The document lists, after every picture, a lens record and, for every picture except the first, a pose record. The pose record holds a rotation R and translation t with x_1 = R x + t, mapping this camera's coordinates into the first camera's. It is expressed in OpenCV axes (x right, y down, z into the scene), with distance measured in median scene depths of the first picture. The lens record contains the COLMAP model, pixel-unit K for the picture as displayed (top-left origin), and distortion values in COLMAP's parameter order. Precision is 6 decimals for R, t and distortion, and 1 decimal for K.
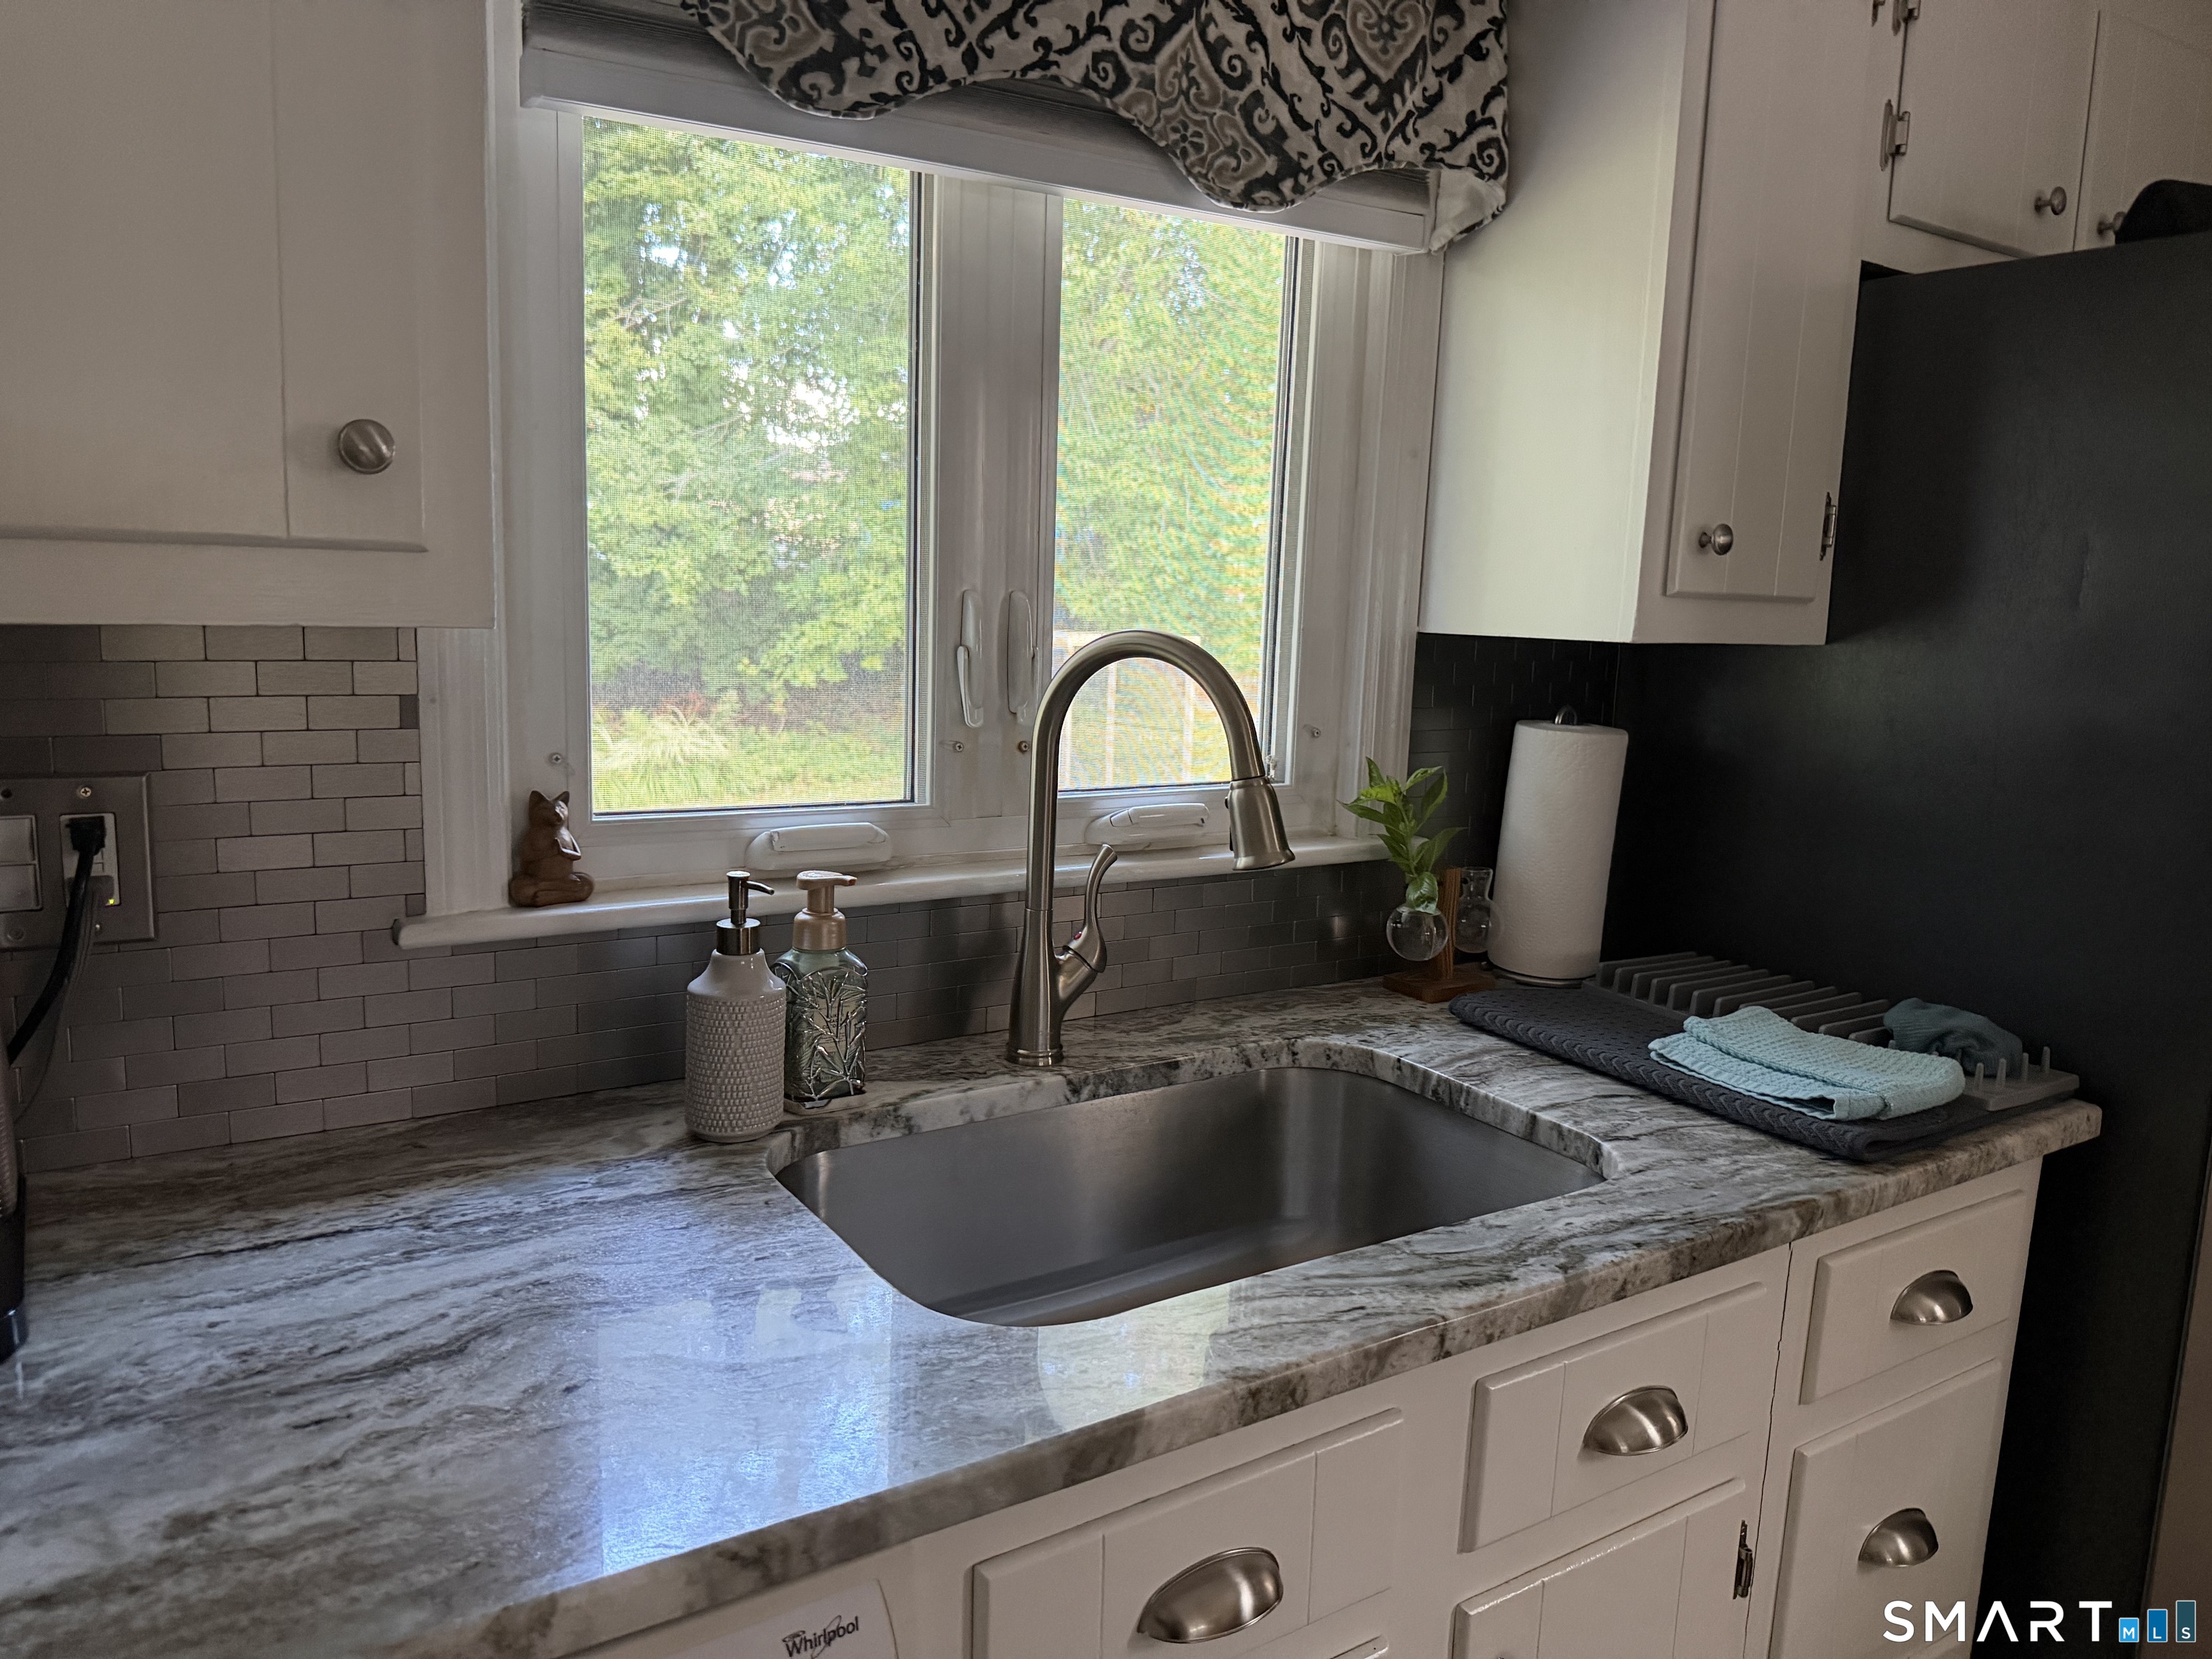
lens RADIAL K [[1569.0, 0, 1090.0], [0, 1569.0, 814.2], [0, 0, 1]] dist [0.043630, -0.060374]
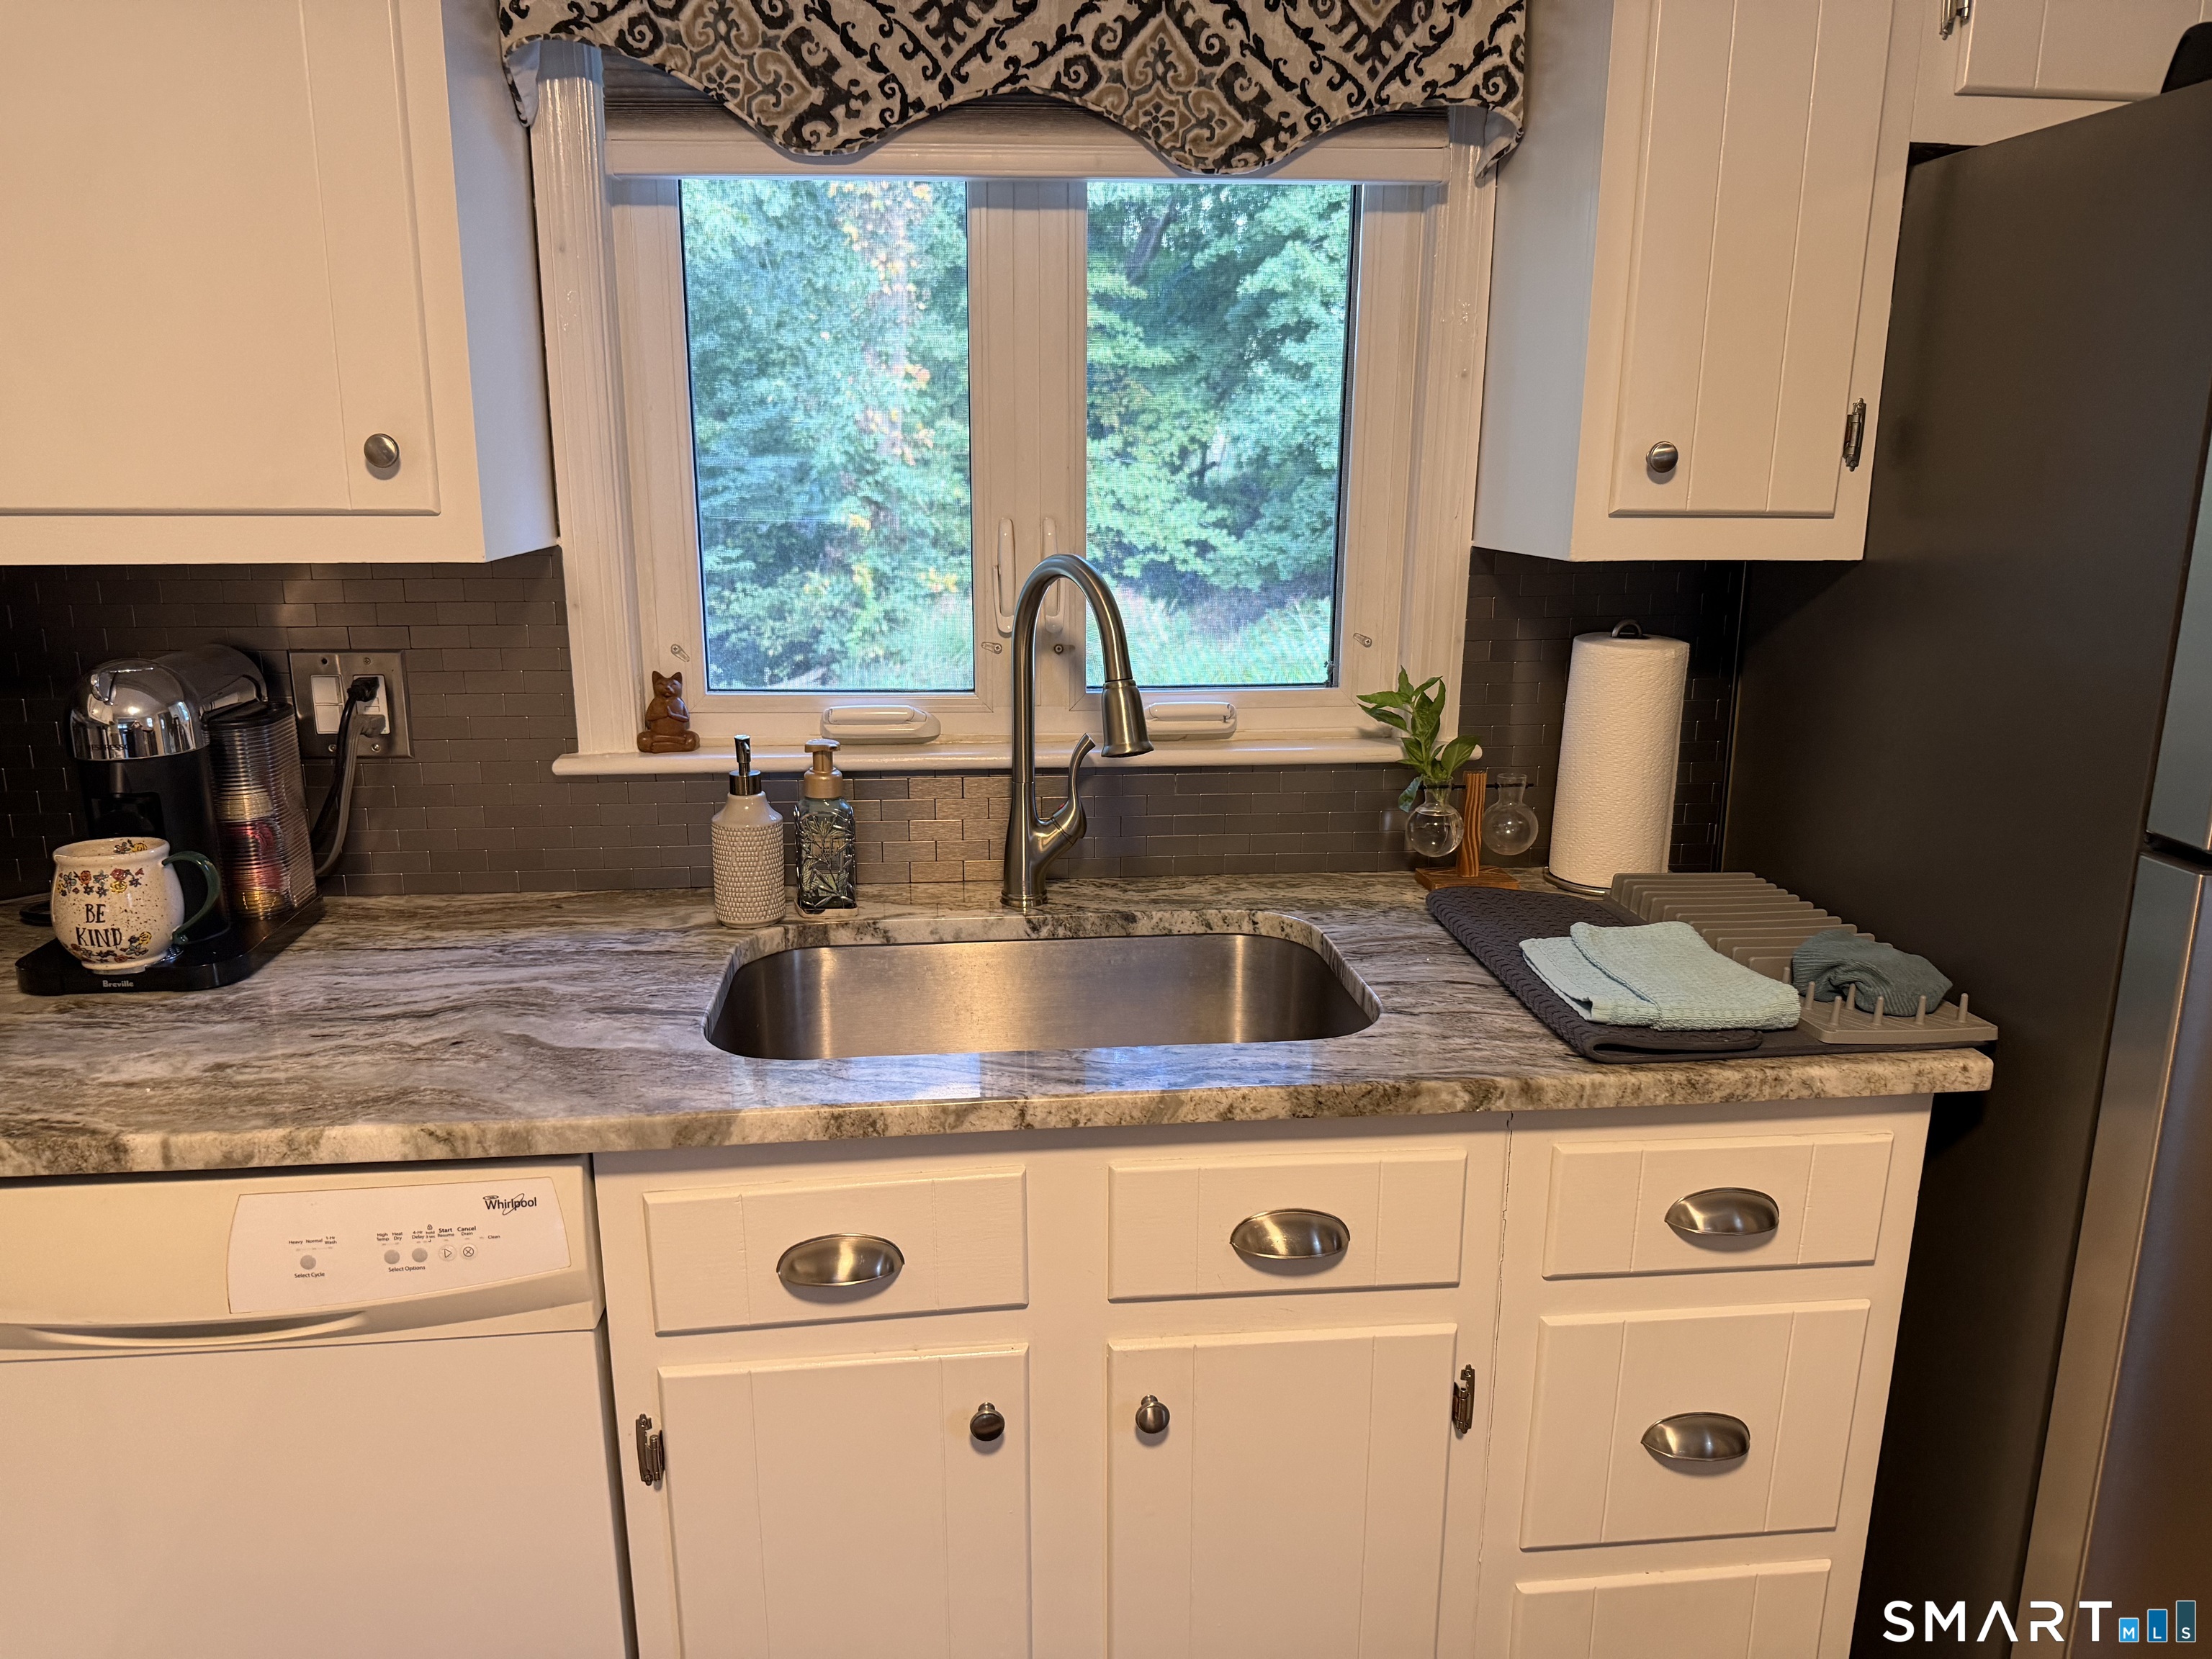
lens RADIAL K [[1552.1, 0, 1099.8], [0, 1552.1, 829.9], [0, 0, 1]] dist [0.080895, -0.134219]
pose [[0.891049, 0.075422, -0.447597, 0.574899], [-0.041560, 0.995513, 0.085012, -0.008029], [0.452001, -0.057148, 0.890185, -0.066615]]
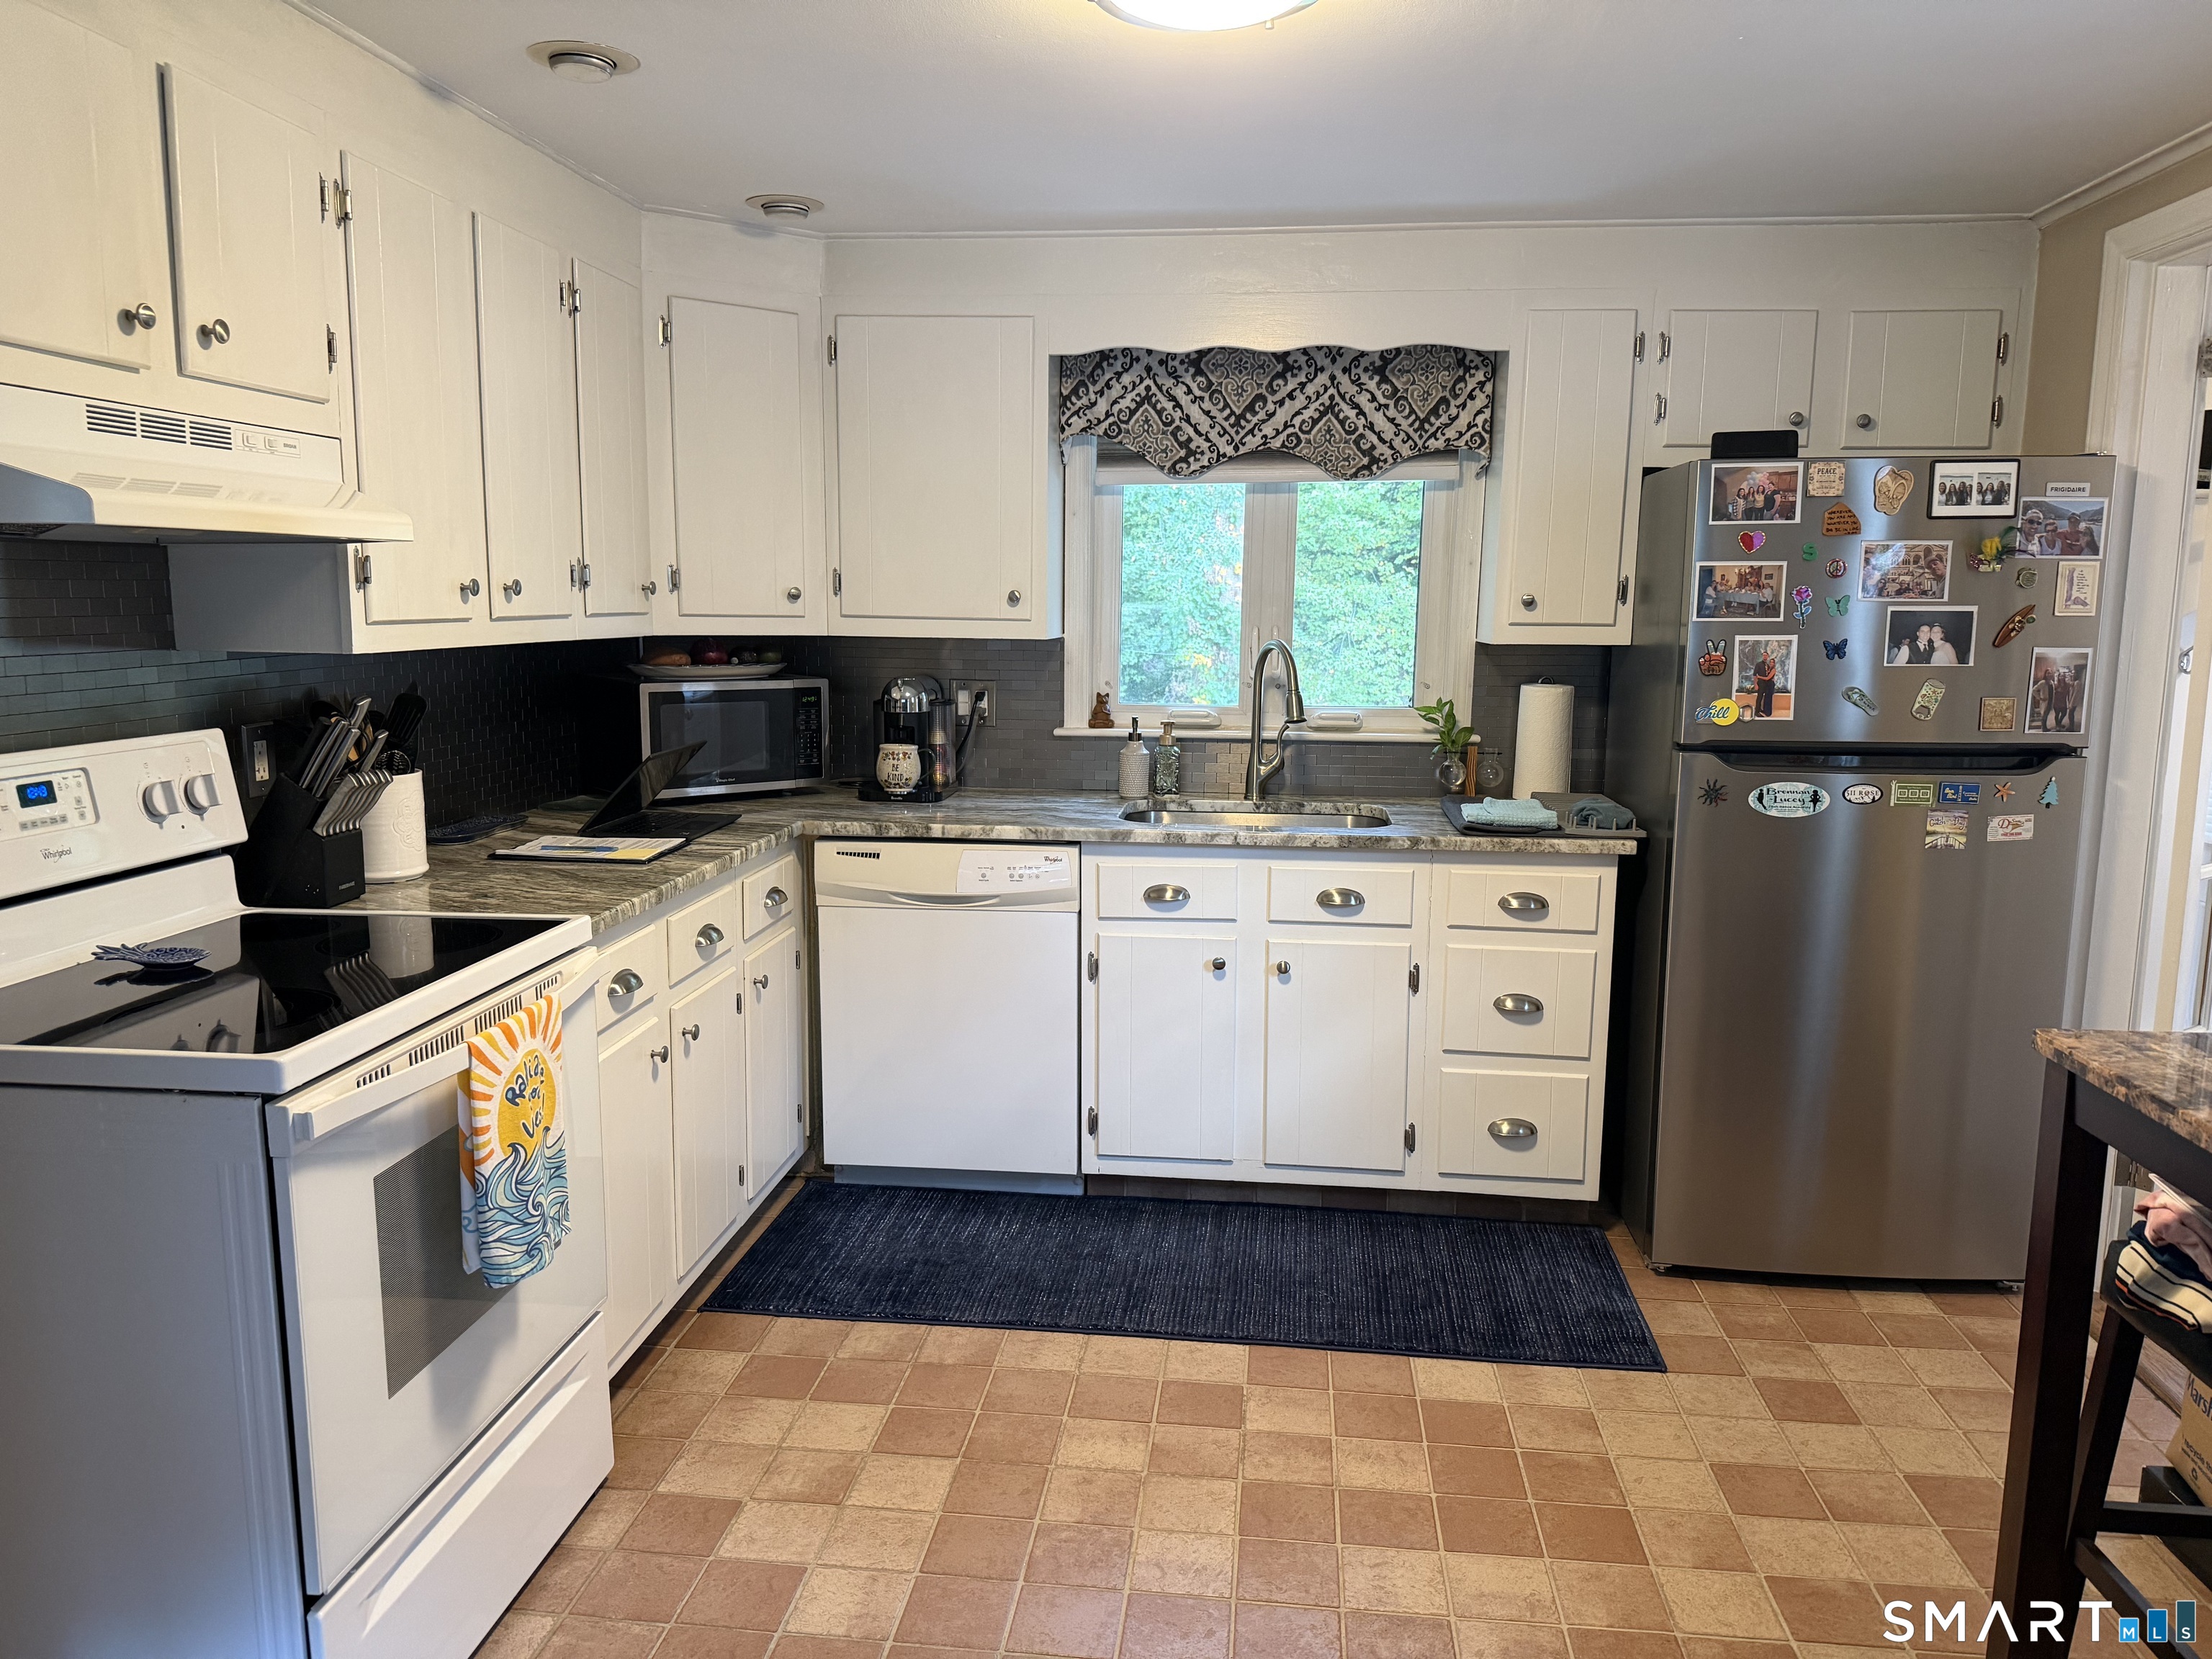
lens RADIAL K [[1583.8, 0, 1109.5], [0, 1583.8, 819.8], [0, 0, 1]] dist [0.266082, -0.353696]
pose [[0.777651, 0.060994, -0.625730, 1.534677], [-0.079887, 0.996802, -0.002118, 0.223786], [0.623600, 0.051635, 0.780037, -1.346430]]
